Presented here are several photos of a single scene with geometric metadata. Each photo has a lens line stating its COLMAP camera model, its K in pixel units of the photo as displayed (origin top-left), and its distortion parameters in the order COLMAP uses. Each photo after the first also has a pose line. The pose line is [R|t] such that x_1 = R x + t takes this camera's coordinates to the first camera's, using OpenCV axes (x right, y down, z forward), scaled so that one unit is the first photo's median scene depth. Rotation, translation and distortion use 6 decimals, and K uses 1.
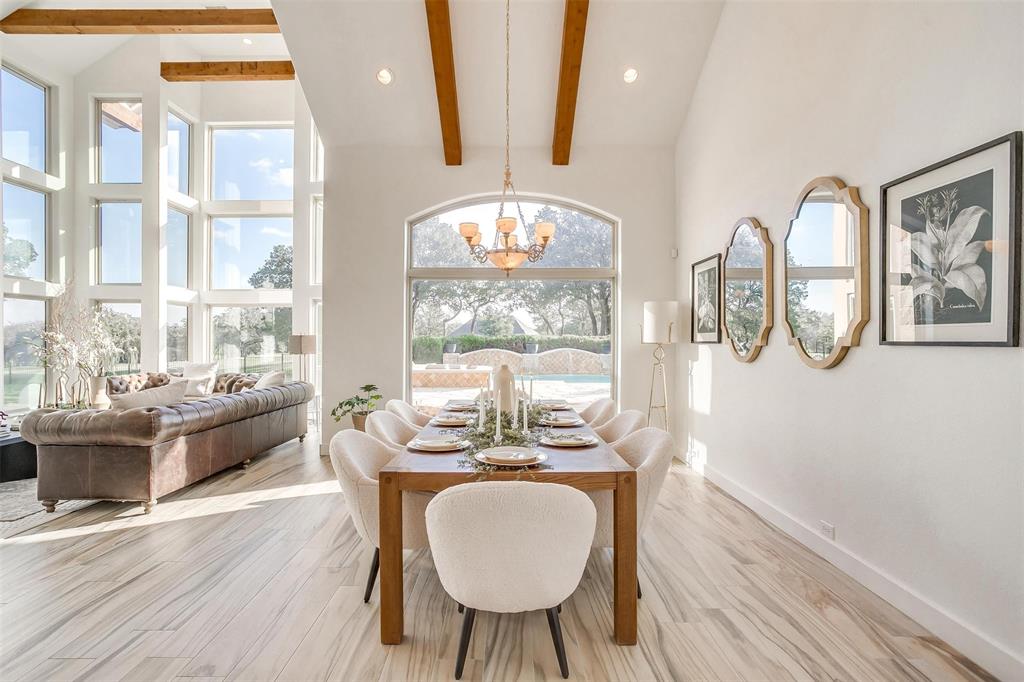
lens RADIAL K [[498.5, 0, 502.4], [0, 498.5, 340.3], [0, 0, 1]] dist [-0.033831, 0.020250]
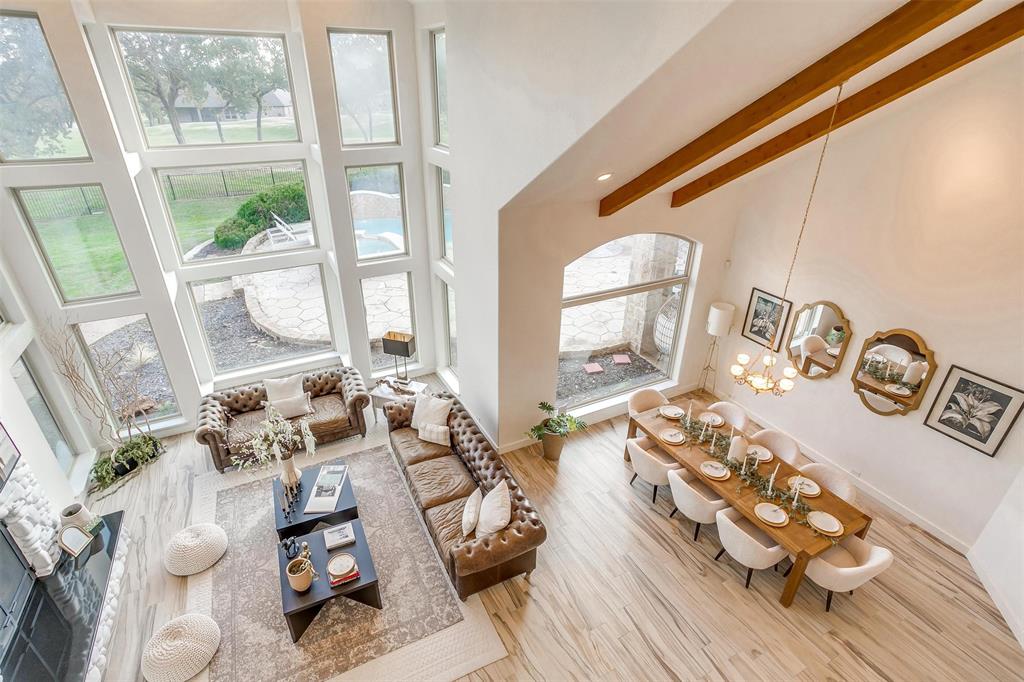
lens RADIAL K [[503.3, 0, 500.5], [0, 503.3, 341.0], [0, 0, 1]] dist [-0.049265, 0.036400]
pose [[0.888104, -0.212656, 0.407491, -0.666551], [-0.001589, 0.885113, 0.465374, -0.506313], [-0.459640, -0.413948, 0.785734, 0.085062]]
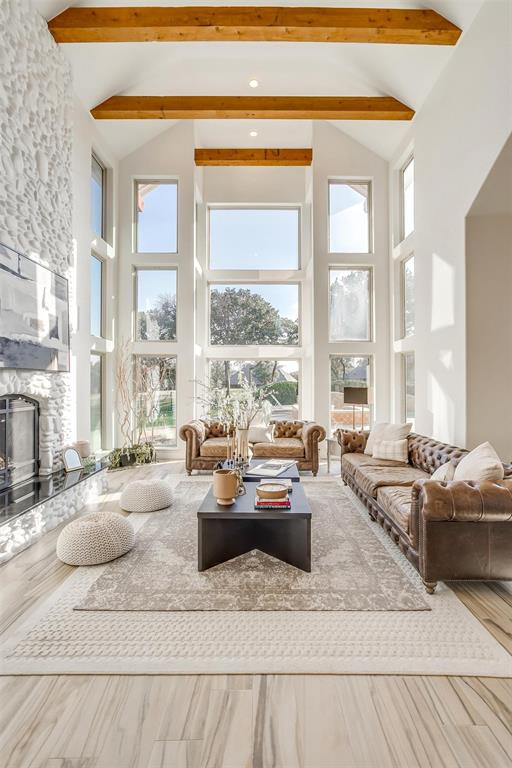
lens RADIAL K [[368.7, 0, 258.7], [0, 368.7, 379.1], [0, 0, 1]] dist [-0.030931, 0.023784]
pose [[0.999812, -0.002219, 0.019277, -0.670842], [0.002380, 0.999963, -0.008321, -0.023266], [-0.019258, 0.008365, 0.999780, 0.175757]]
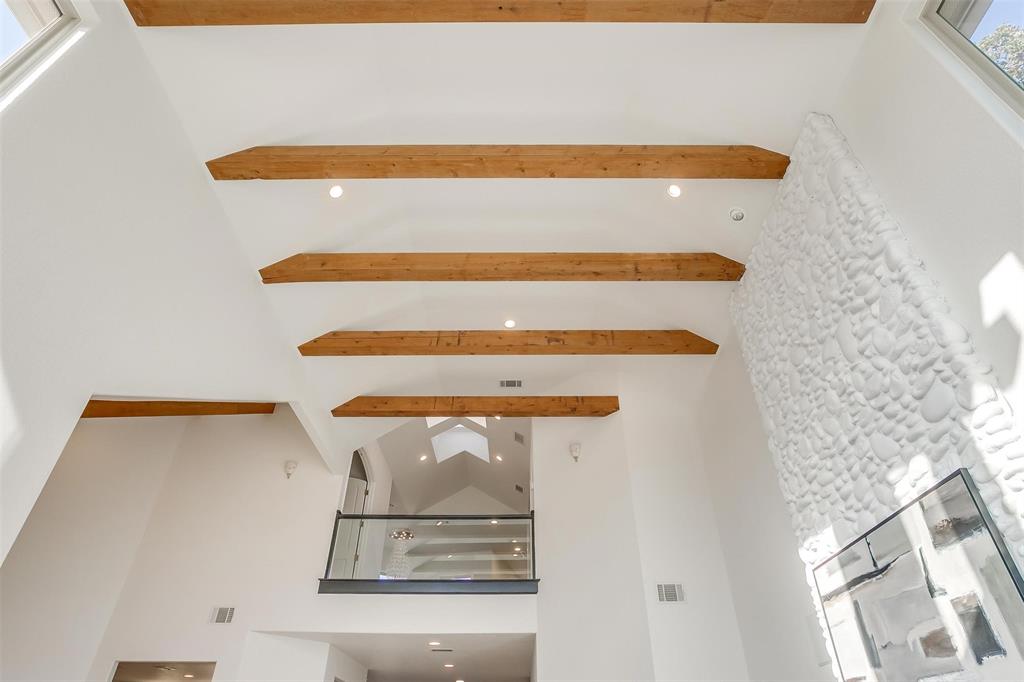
lens RADIAL K [[559.8, 0, 512.5], [0, 559.8, 330.2], [0, 0, 1]] dist [-0.046865, 0.000290]
pose [[-0.999875, -0.011856, -0.010432, -0.673913], [-0.002883, 0.786550, -0.617520, -0.048776], [0.015527, -0.617413, -0.786486, 1.249721]]
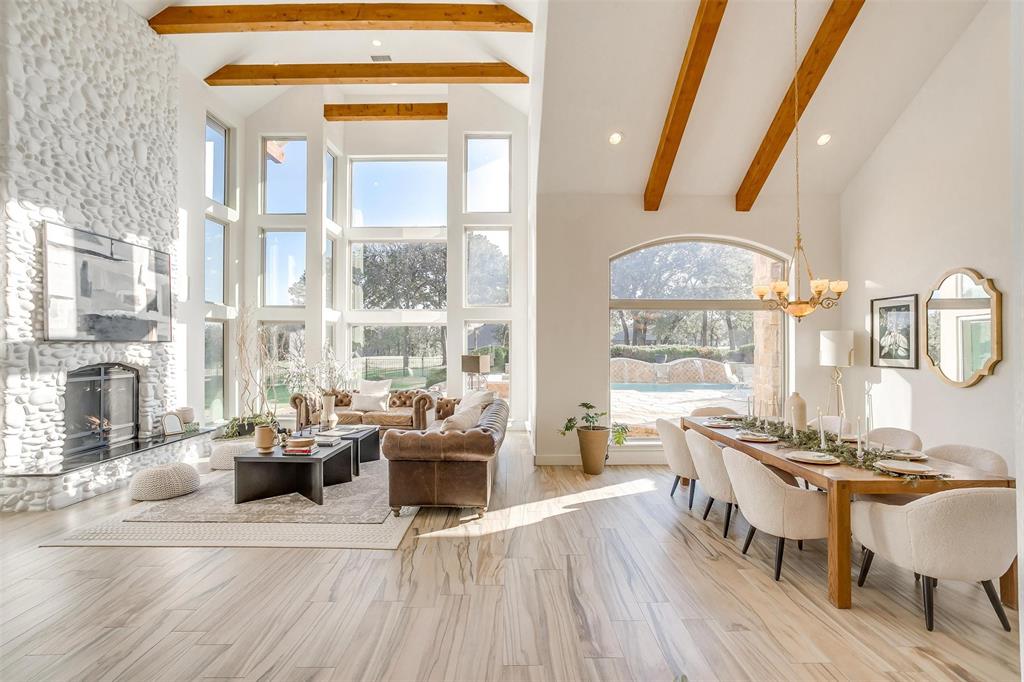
lens RADIAL K [[495.1, 0, 507.9], [0, 495.1, 339.8], [0, 0, 1]] dist [-0.037748, 0.024553]
pose [[0.999944, -0.002320, 0.010324, -0.355306], [0.002425, 0.999945, -0.010161, -0.035222], [-0.010300, 0.010186, 0.999895, -0.106094]]
